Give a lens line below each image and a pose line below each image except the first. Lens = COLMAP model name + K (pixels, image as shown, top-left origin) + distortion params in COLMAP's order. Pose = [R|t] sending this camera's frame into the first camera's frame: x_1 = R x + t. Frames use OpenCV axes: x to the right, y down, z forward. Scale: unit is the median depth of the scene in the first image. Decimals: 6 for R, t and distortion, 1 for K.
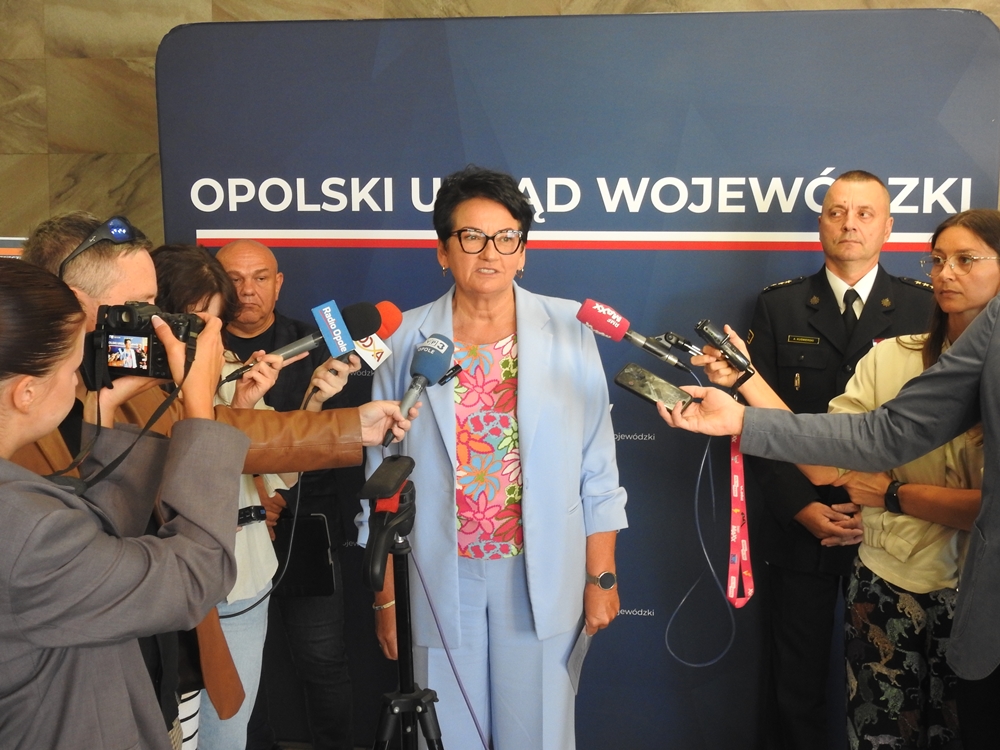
lens RADIAL K [[1236.2, 0, 500.0], [0, 1236.2, 375.0], [0, 0, 1]] dist [-0.014640, 0.029422]
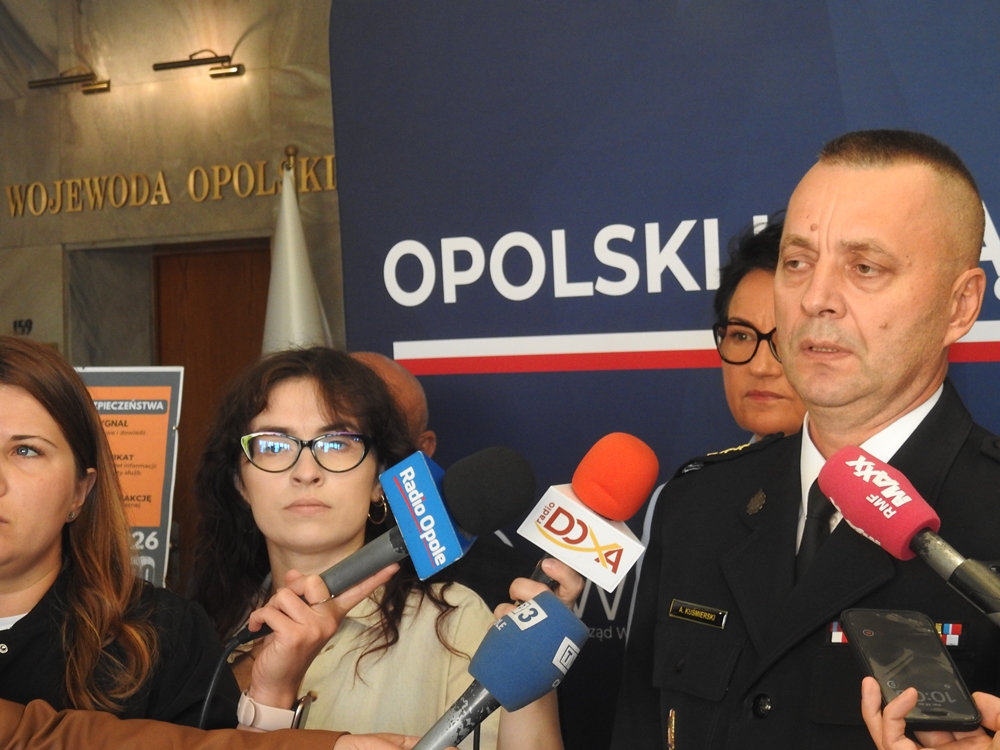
lens RADIAL K [[2465.3, 0, 500.0], [0, 2465.3, 375.0], [0, 0, 1]] dist [-0.080927, -0.046921]
pose [[0.851459, -0.024509, -0.523848, 0.341034], [-0.029818, 0.995029, -0.095019, -0.010332], [0.523572, 0.096524, 0.846496, 0.182203]]
